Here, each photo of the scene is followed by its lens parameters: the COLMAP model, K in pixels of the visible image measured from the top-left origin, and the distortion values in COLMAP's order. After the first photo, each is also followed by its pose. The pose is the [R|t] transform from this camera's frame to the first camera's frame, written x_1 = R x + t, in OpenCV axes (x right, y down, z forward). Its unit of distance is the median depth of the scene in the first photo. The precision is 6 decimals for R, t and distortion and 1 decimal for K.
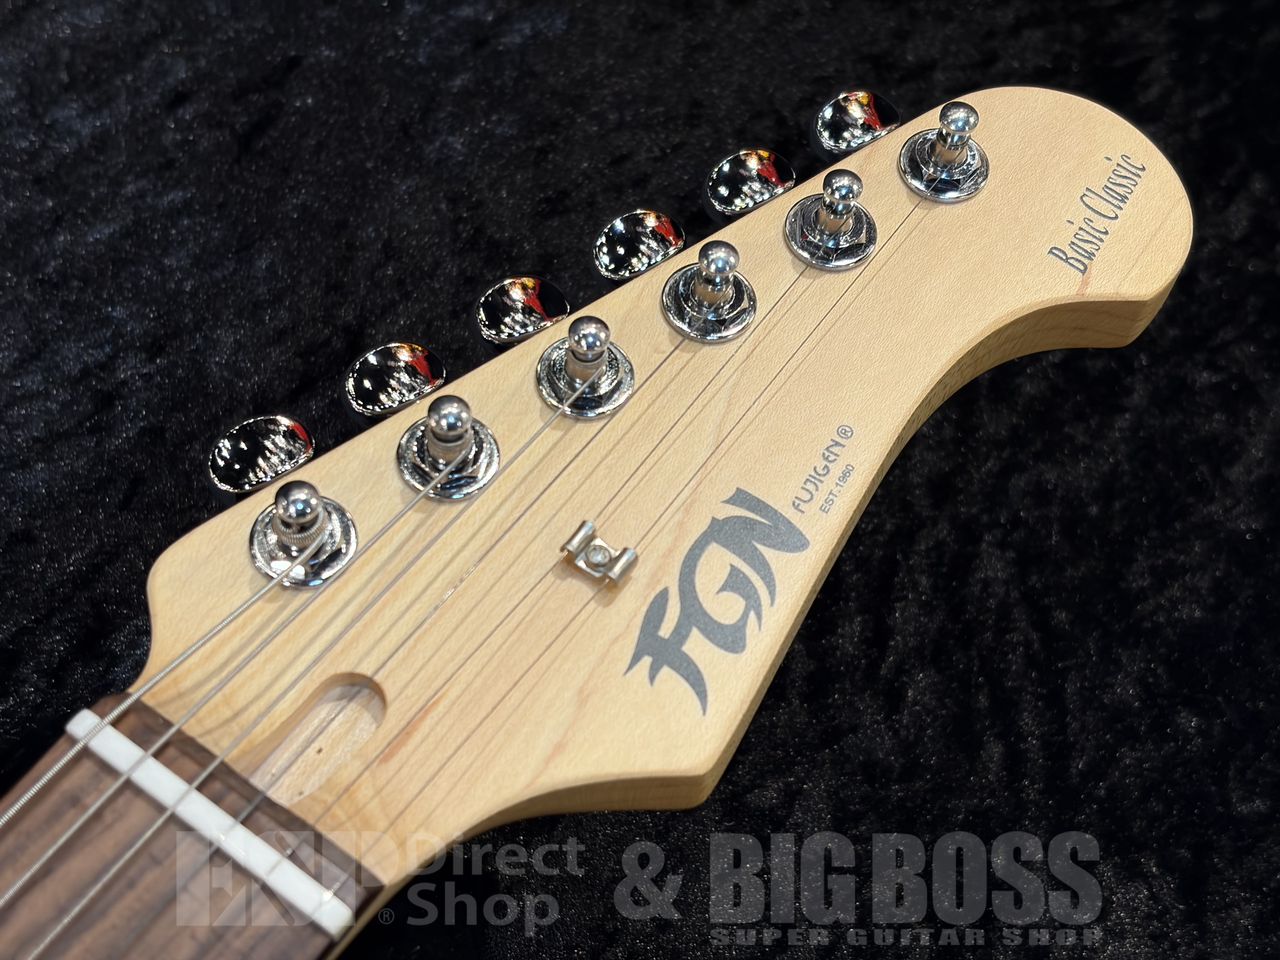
lens RADIAL K [[1961.8, 0, 640.0], [0, 1961.8, 480.0], [0, 0, 1]] dist [0.249221, -1.043516]
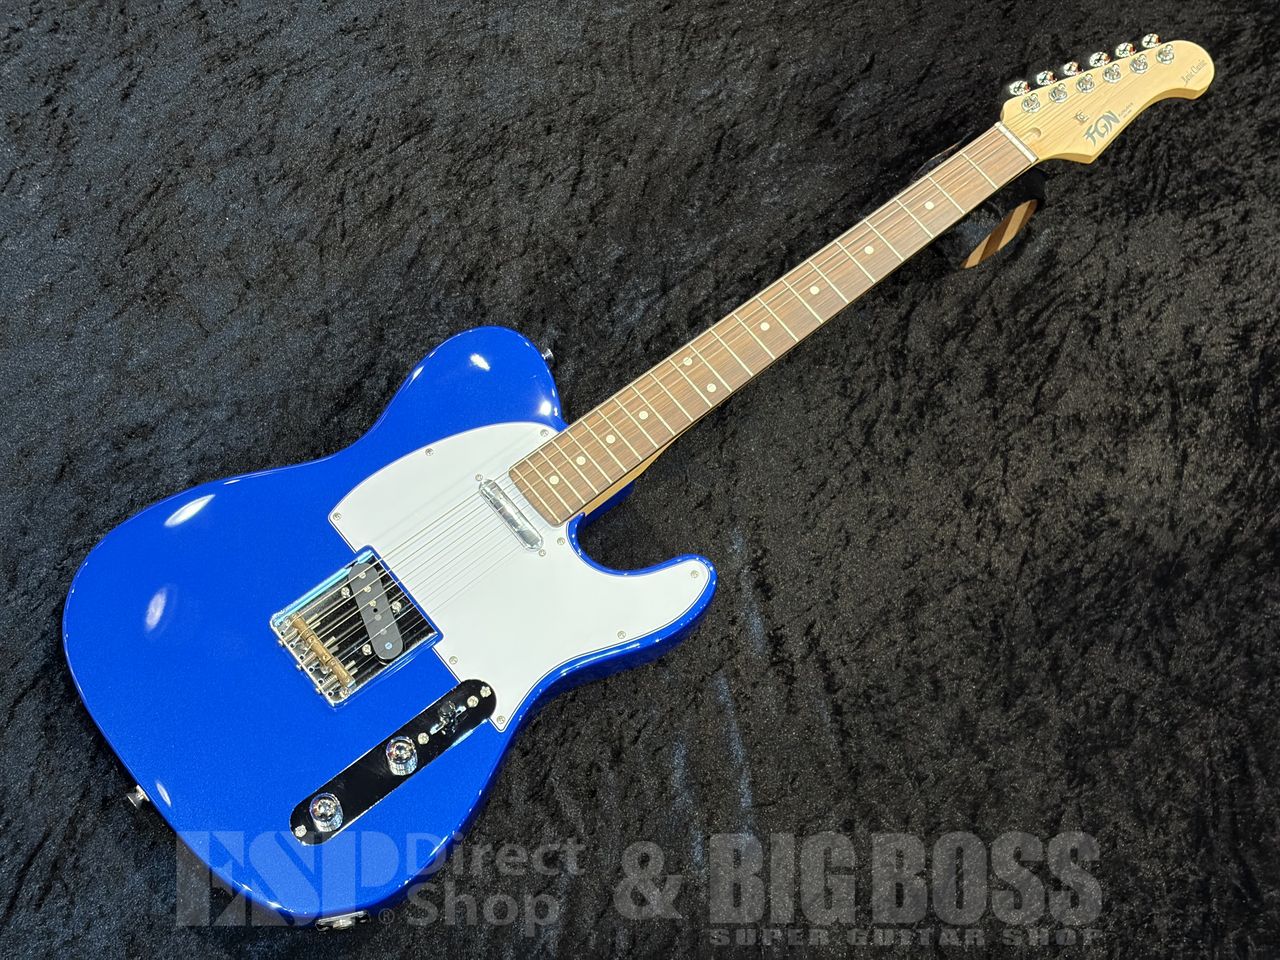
lens RADIAL K [[1961.8, 0, 640.0], [0, 1961.8, 480.0], [0, 0, 1]] dist [0.249221, -1.043516]
pose [[0.966720, 0.215919, -0.137229, -0.196080], [-0.193960, 0.968328, 0.157226, 0.326328], [0.166831, -0.125376, 0.977982, -4.049583]]
